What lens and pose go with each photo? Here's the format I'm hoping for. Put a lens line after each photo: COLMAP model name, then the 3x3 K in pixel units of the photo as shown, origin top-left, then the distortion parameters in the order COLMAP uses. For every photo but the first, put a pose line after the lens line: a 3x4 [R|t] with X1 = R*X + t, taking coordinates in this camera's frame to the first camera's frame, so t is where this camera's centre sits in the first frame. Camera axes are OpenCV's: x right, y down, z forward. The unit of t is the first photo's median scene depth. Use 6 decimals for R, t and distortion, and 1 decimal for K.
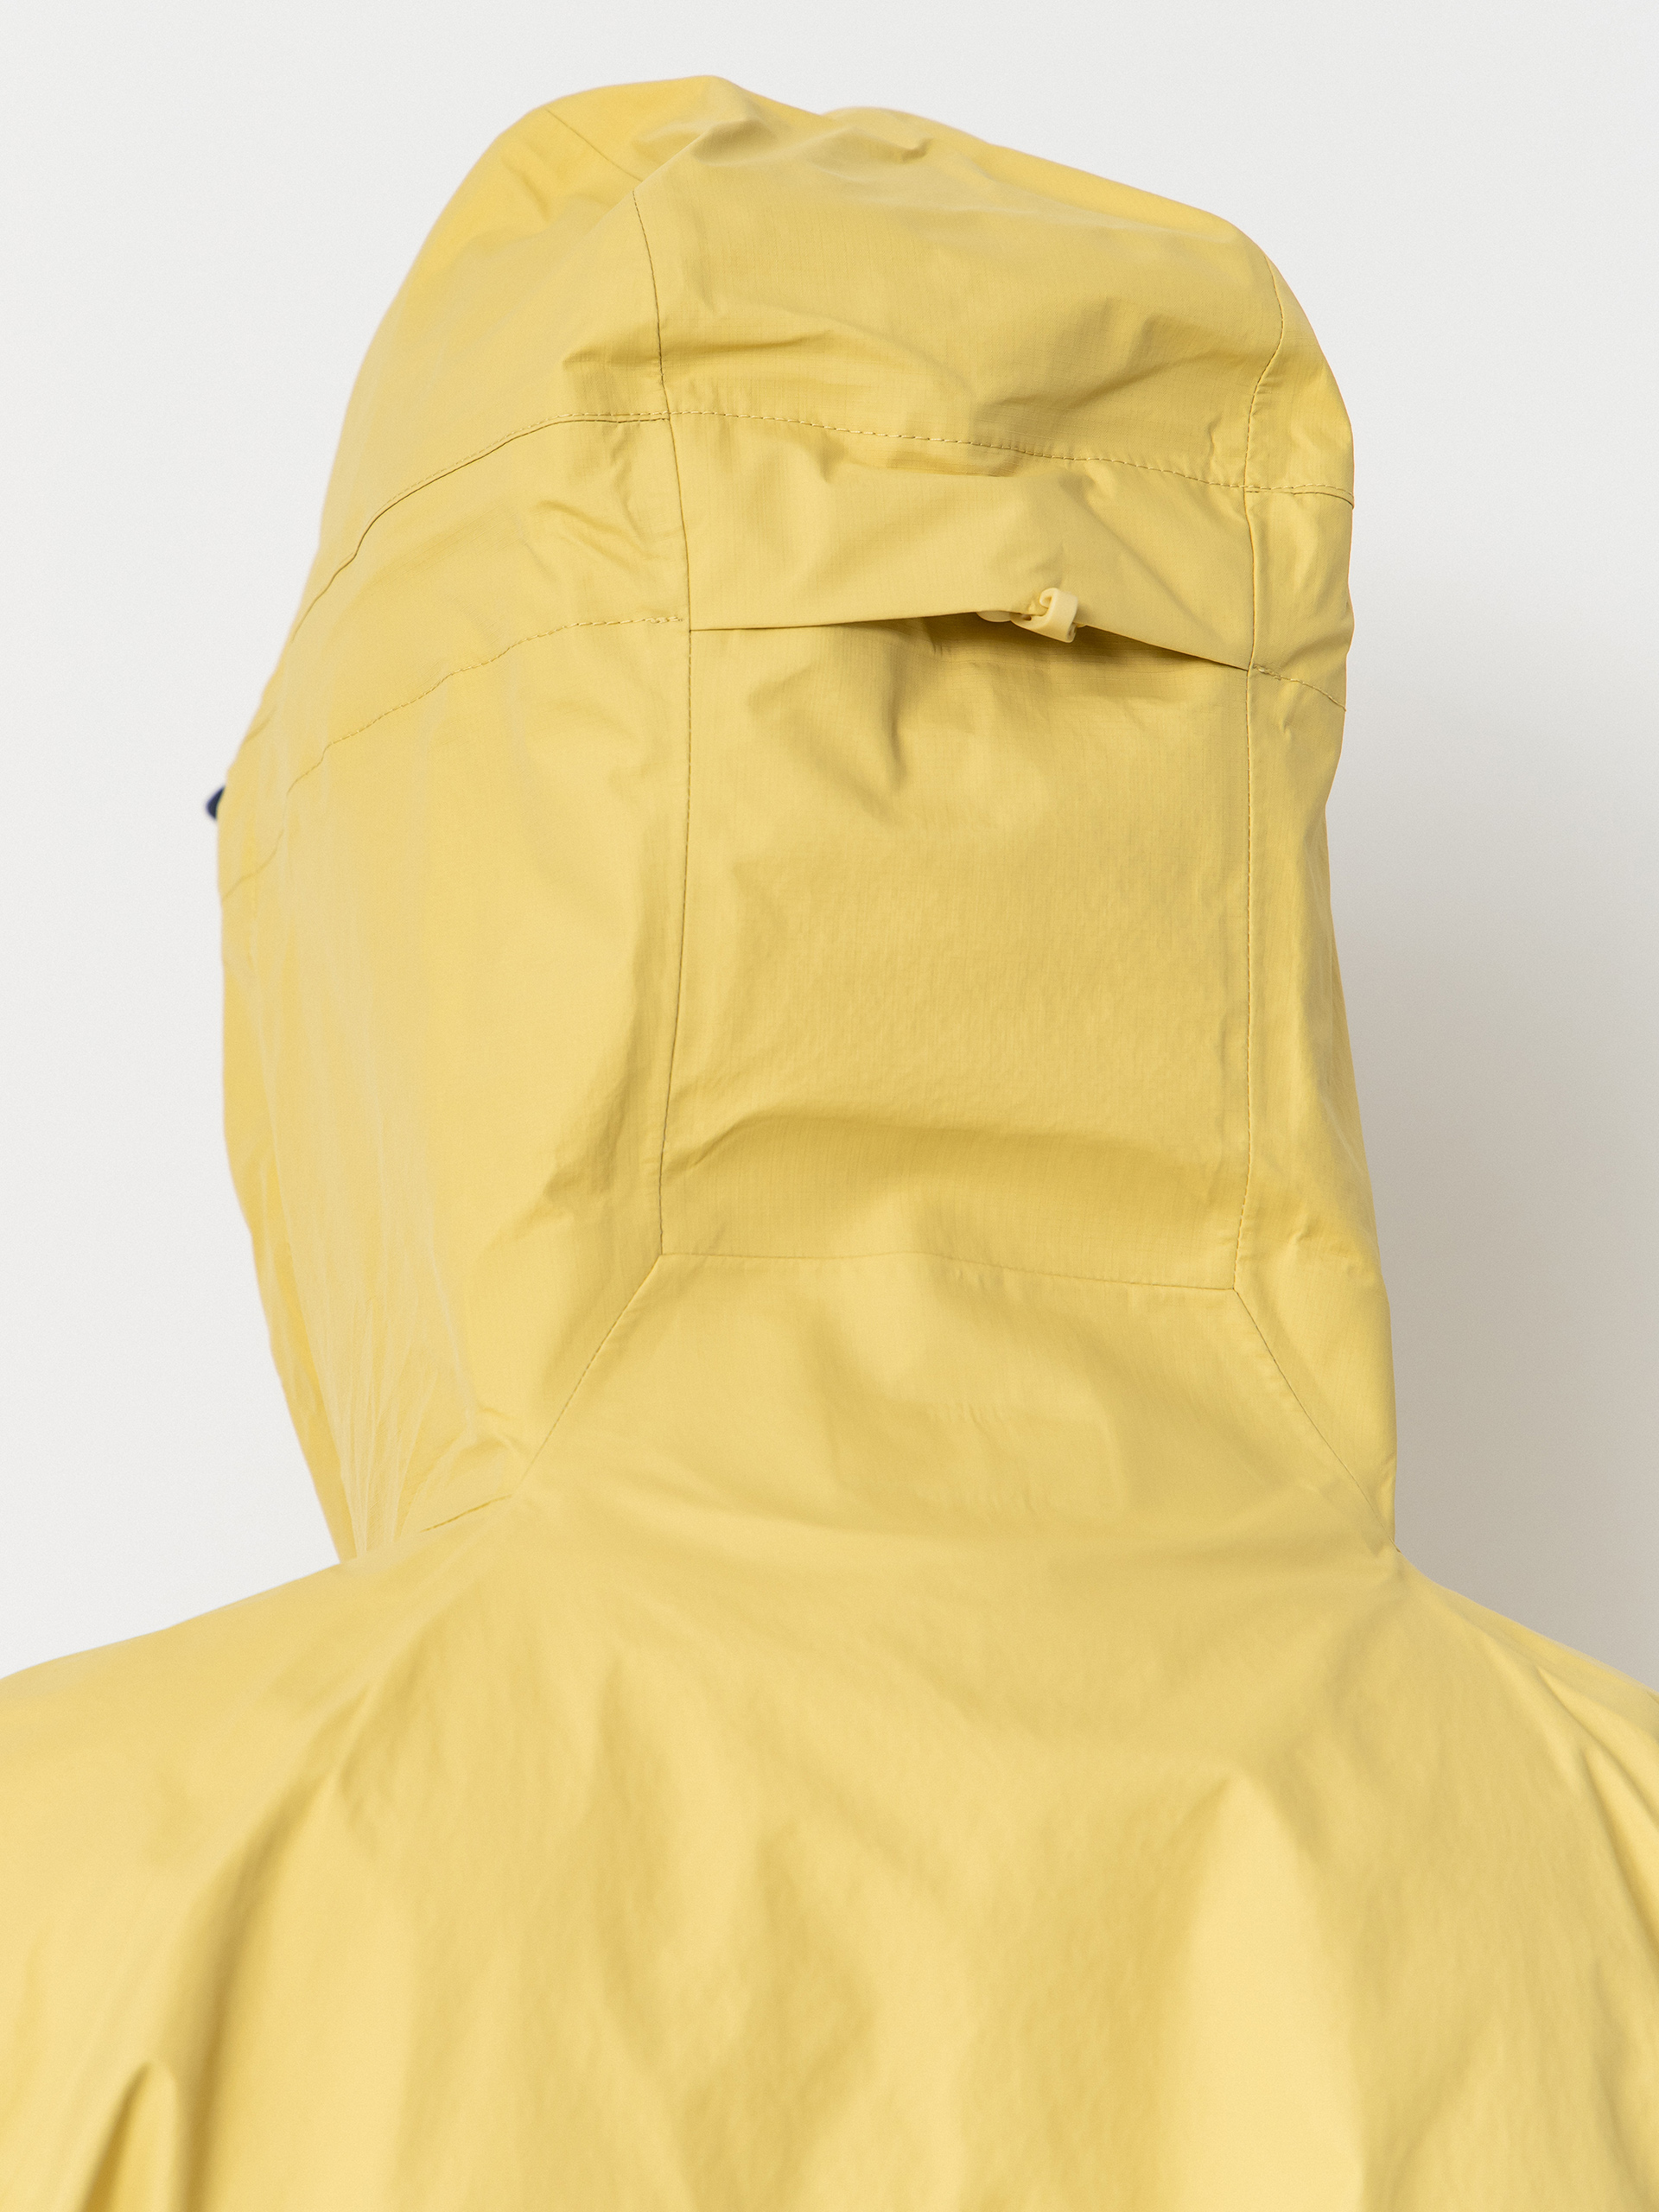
lens RADIAL K [[6783.2, 0, 829.5], [0, 6783.2, 1106.0], [0, 0, 1]] dist [-0.028671, 0.557807]
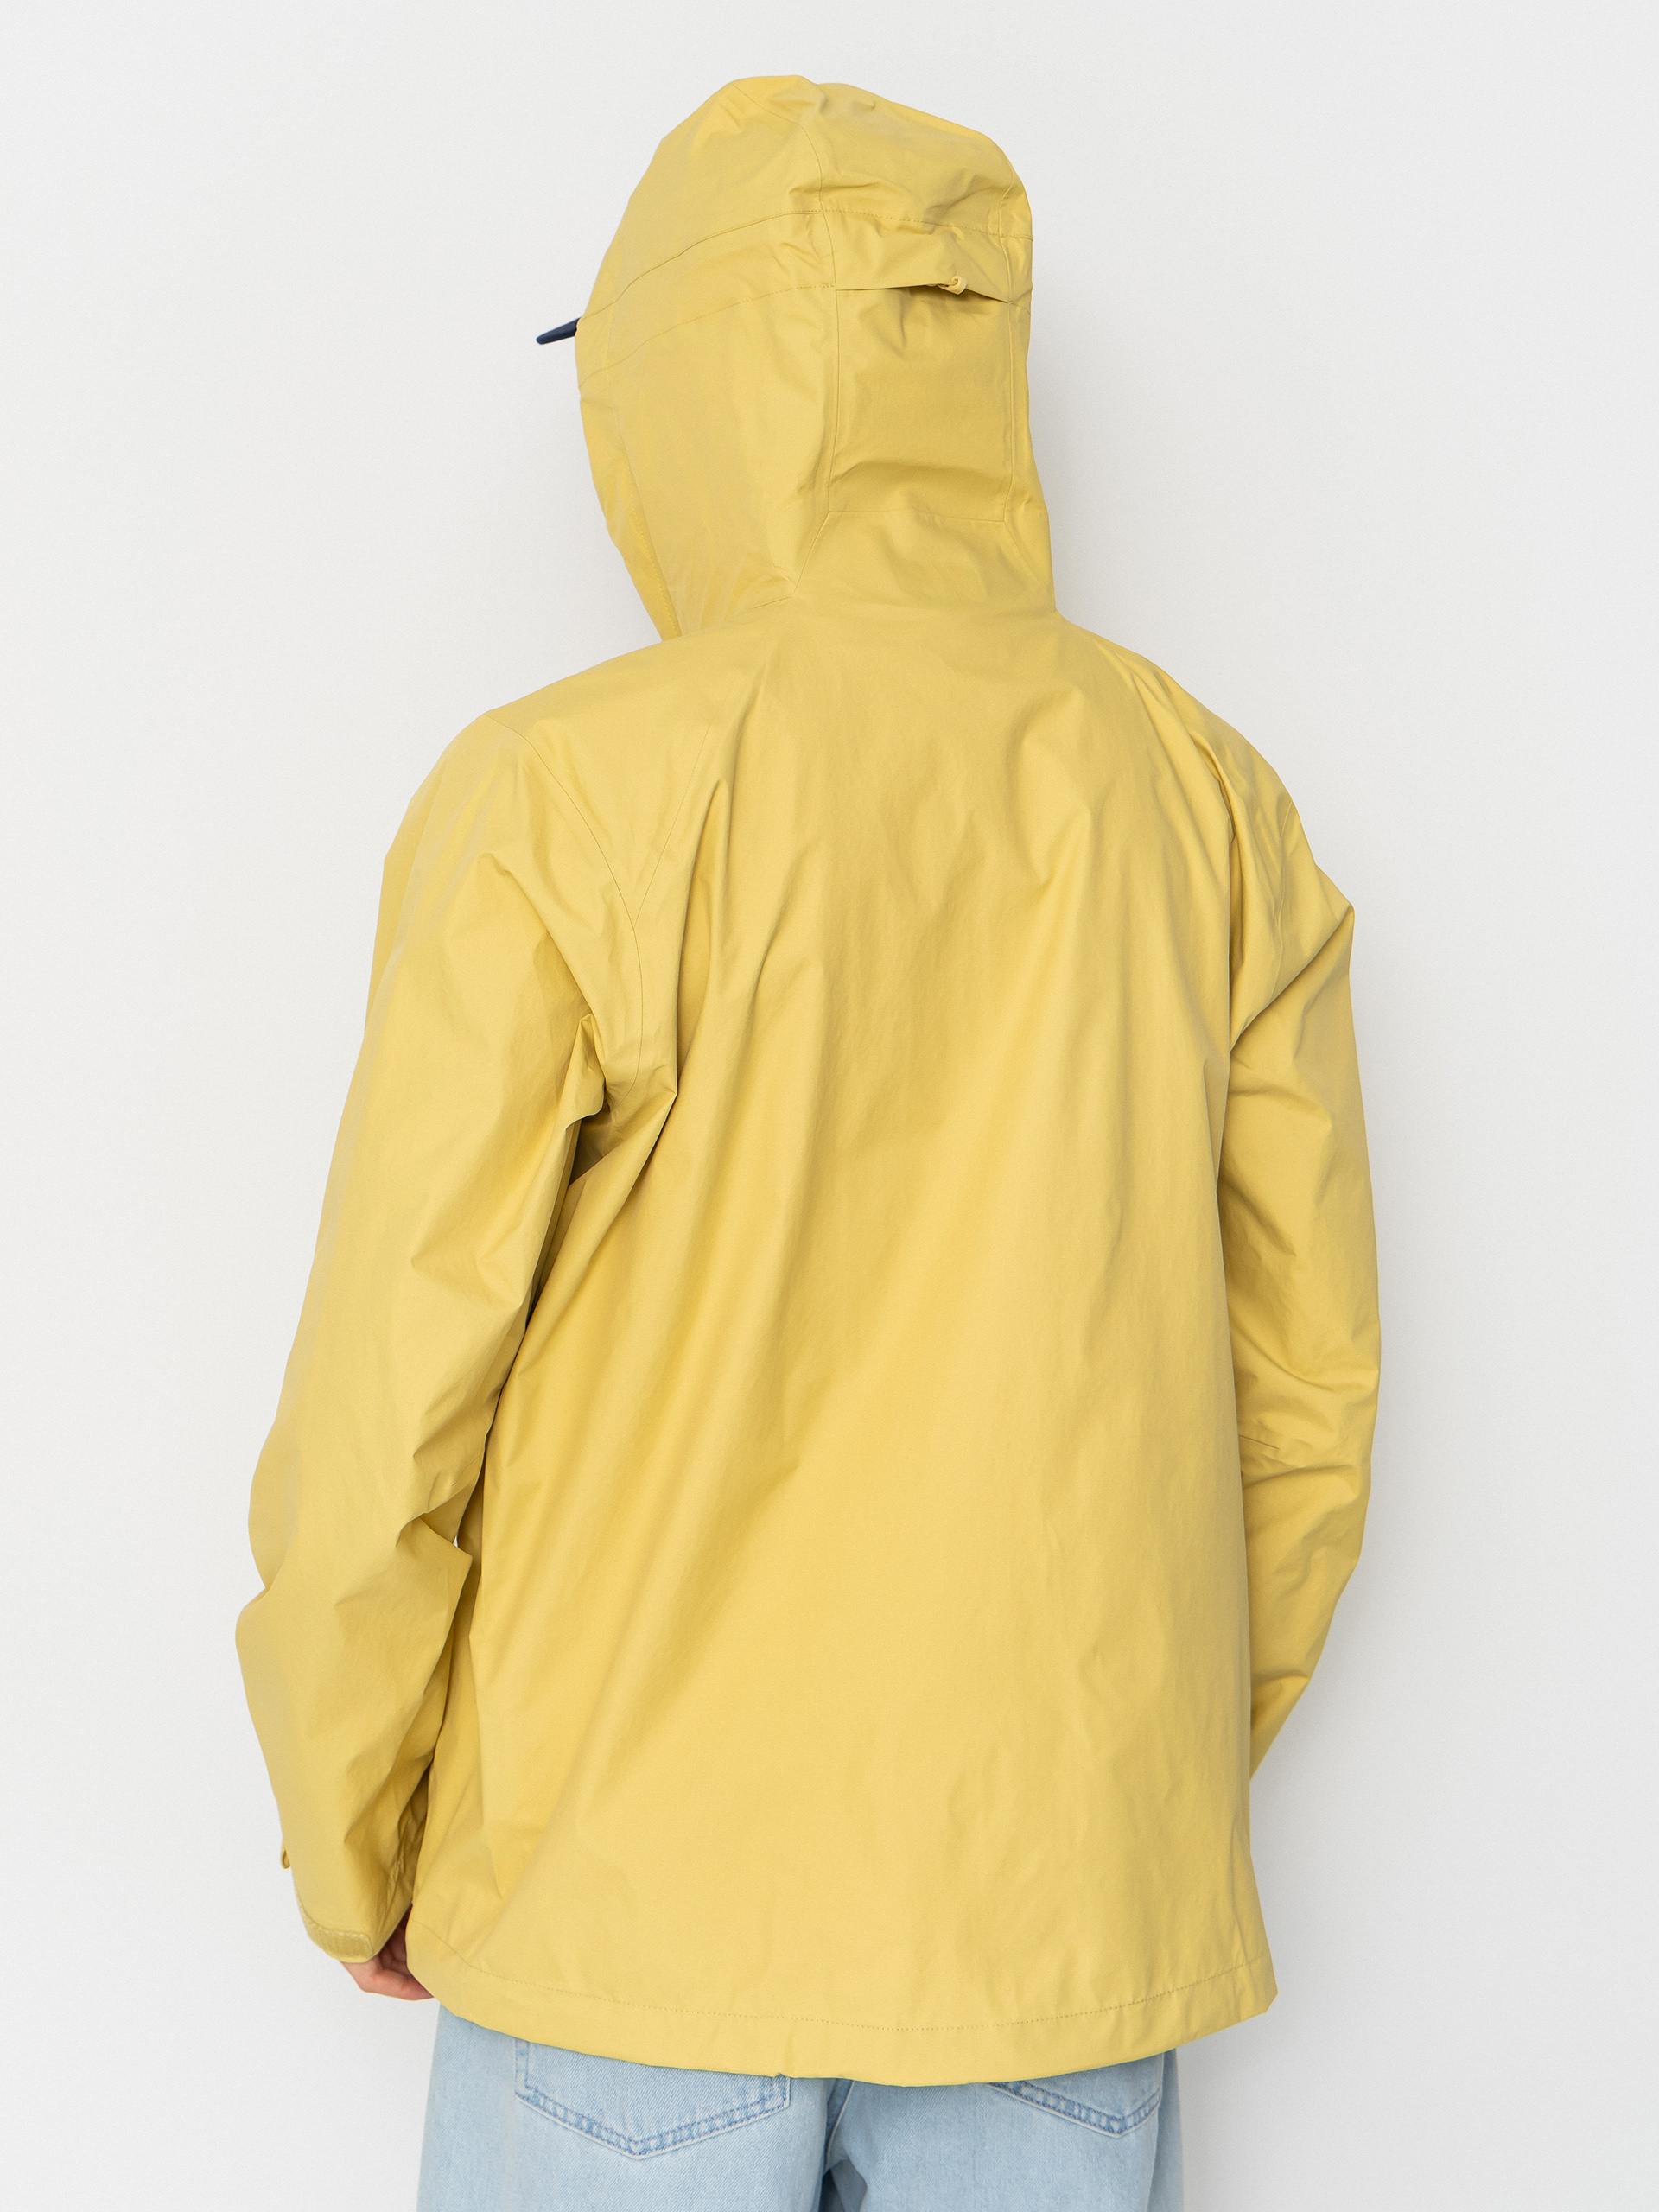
lens RADIAL K [[3782.3, 0, 829.5], [0, 3782.3, 1106.0], [0, 0, 1]] dist [-0.029680, -0.040119]
pose [[0.962033, -0.050985, 0.268128, -0.462395], [-0.003187, 0.980232, 0.197825, -0.047694], [-0.272914, -0.191168, 0.942853, -0.555840]]
